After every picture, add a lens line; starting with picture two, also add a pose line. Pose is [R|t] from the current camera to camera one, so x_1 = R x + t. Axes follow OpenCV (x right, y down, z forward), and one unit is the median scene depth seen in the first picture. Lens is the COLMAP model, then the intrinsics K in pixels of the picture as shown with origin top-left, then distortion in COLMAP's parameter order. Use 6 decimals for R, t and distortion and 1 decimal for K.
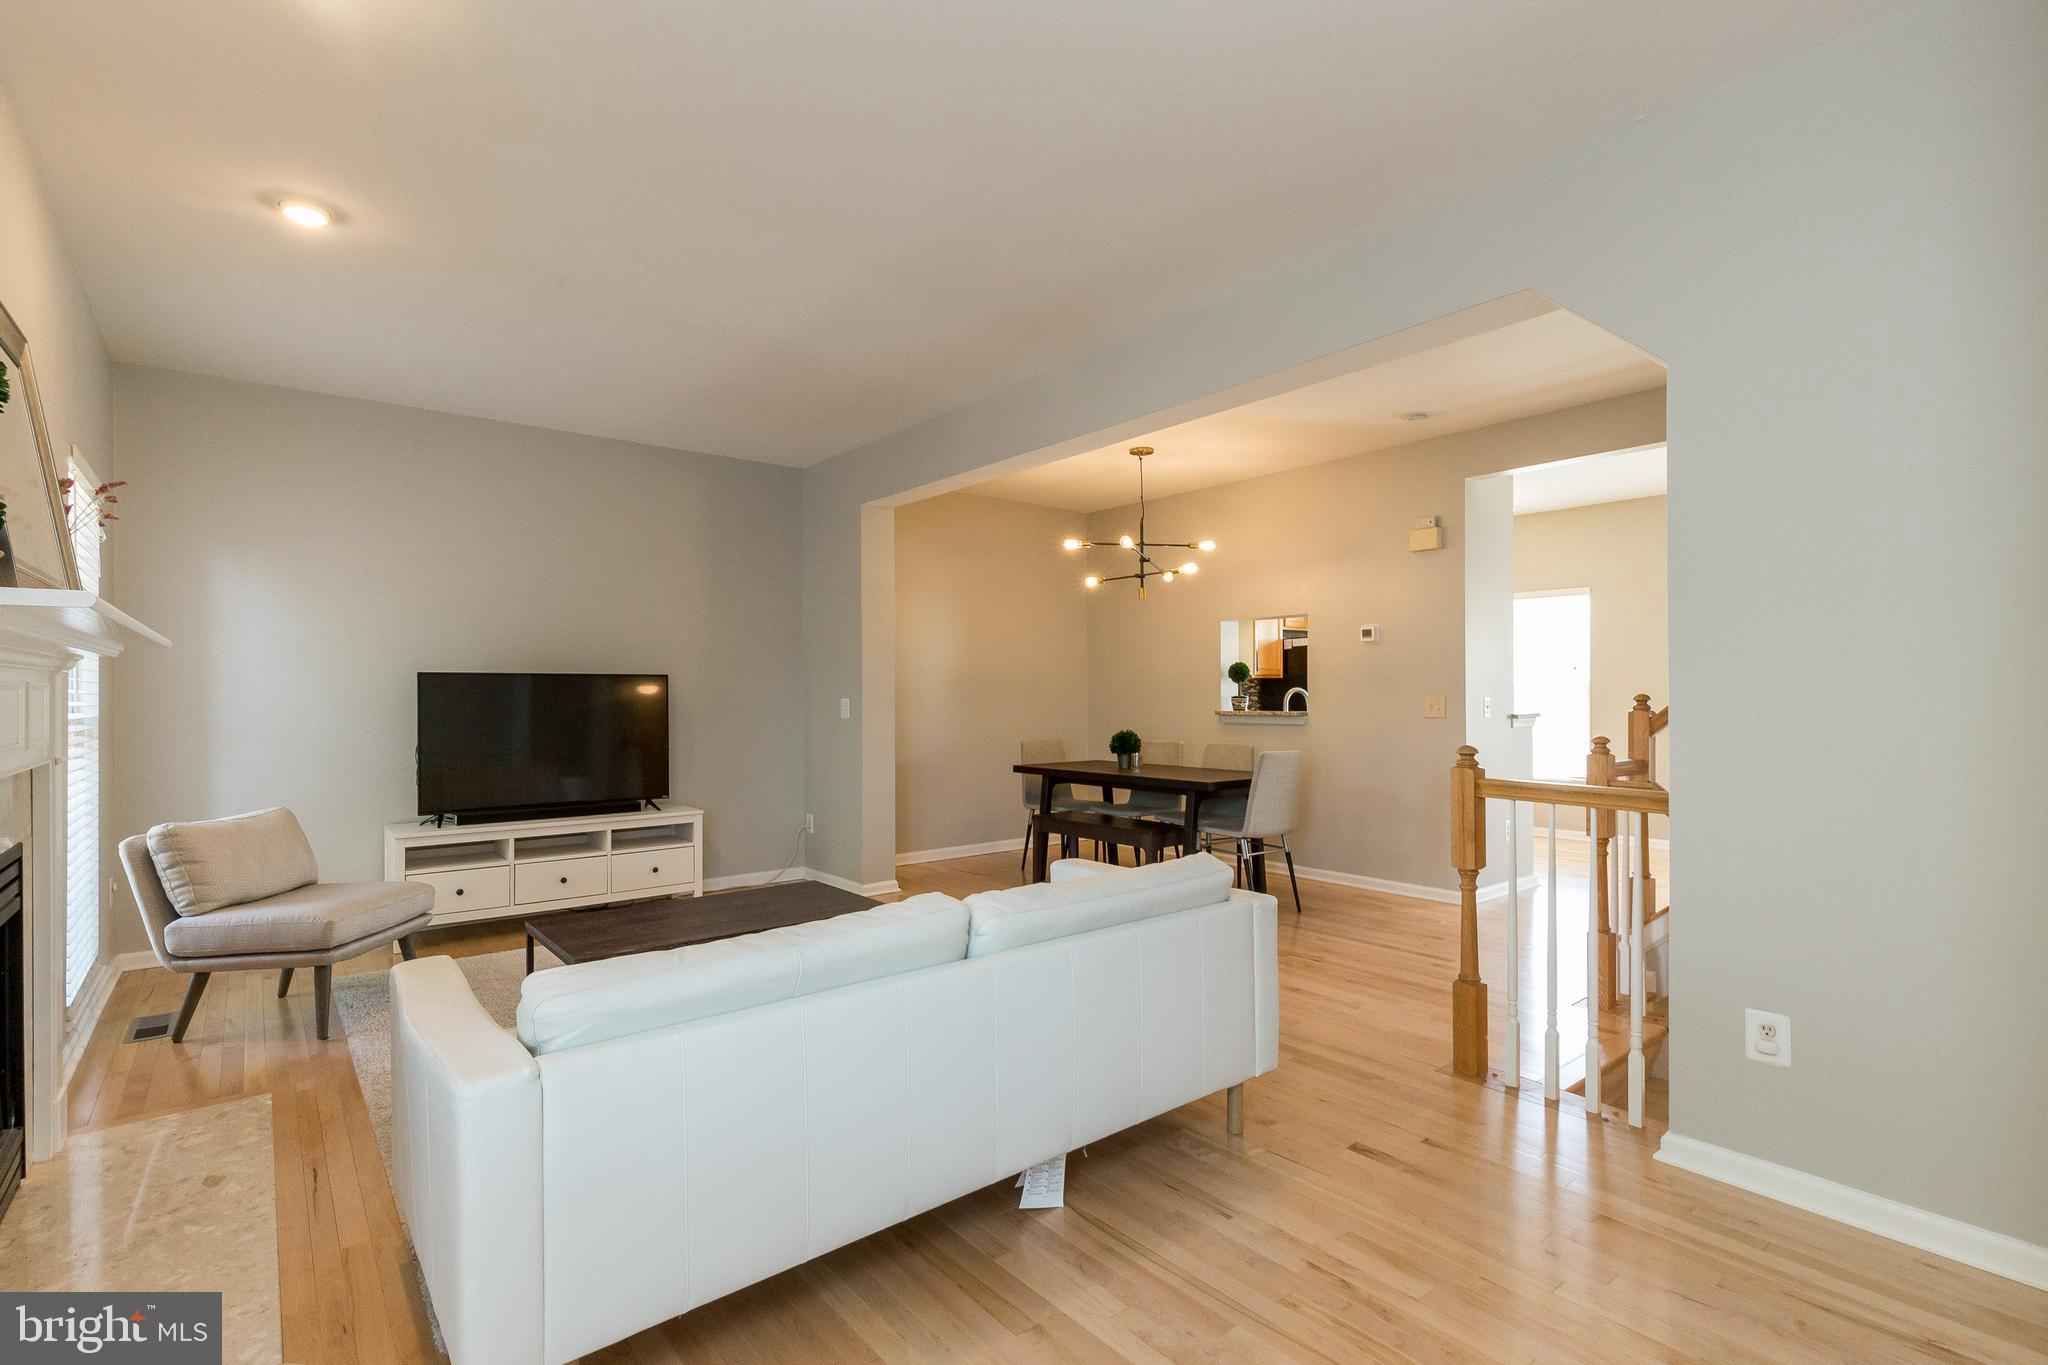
lens RADIAL K [[965.9, 0, 1023.4], [0, 965.9, 688.1], [0, 0, 1]] dist [0.000201, -0.000078]
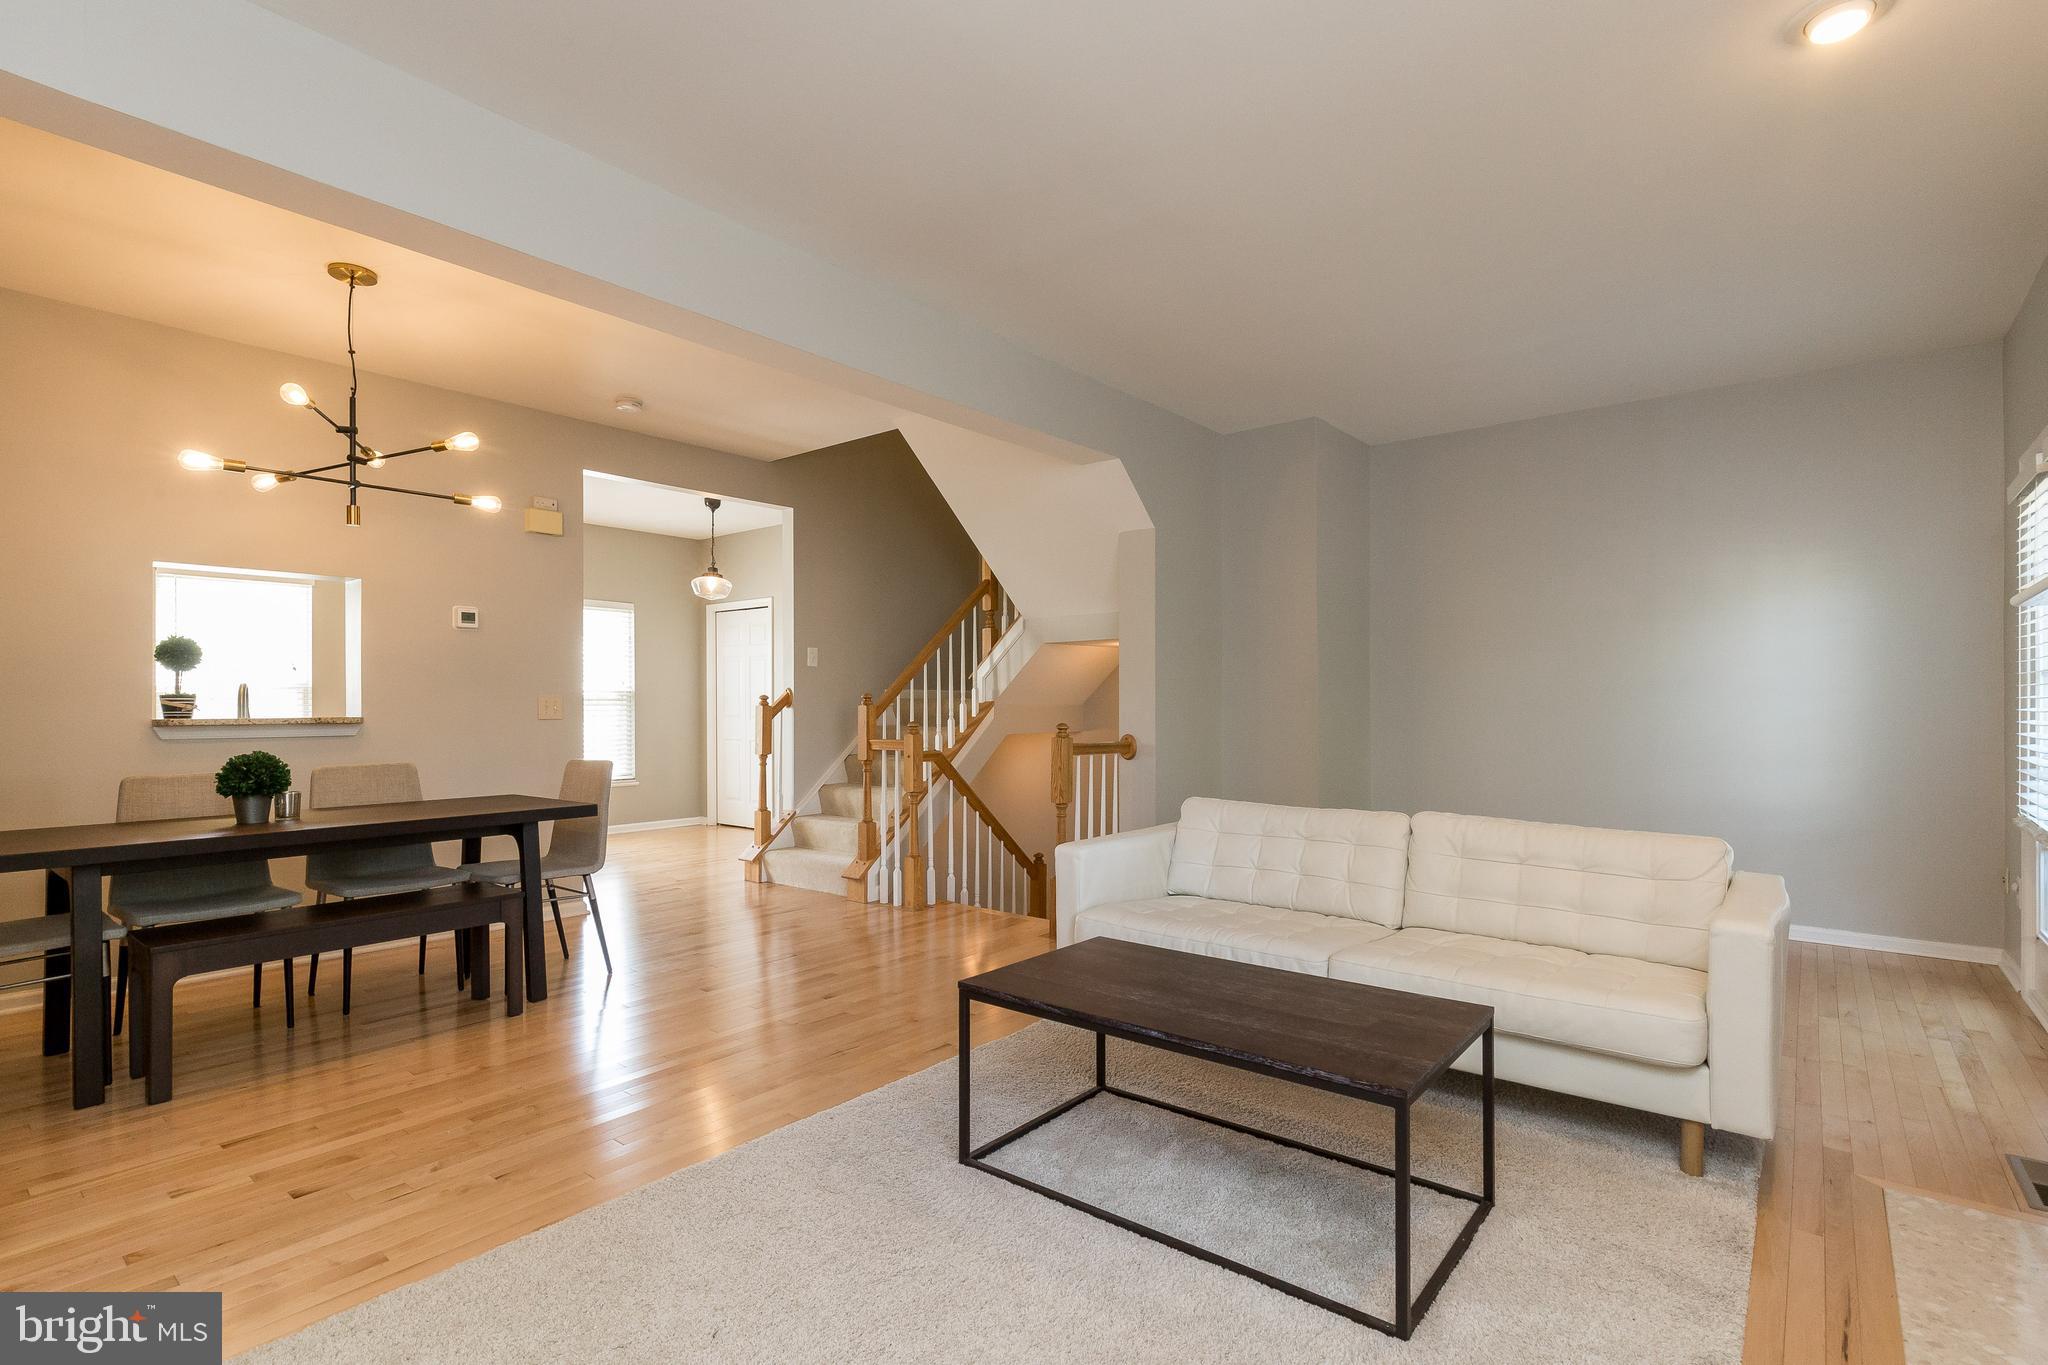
lens RADIAL K [[965.9, 0, 1023.4], [0, 965.9, 688.1], [0, 0, 1]] dist [0.000201, -0.000078]
pose [[-0.201865, 0.016439, 0.979275, -0.532937], [-0.007979, 0.999798, -0.018428, 0.014080], [-0.979381, -0.011534, -0.201693, 0.705770]]
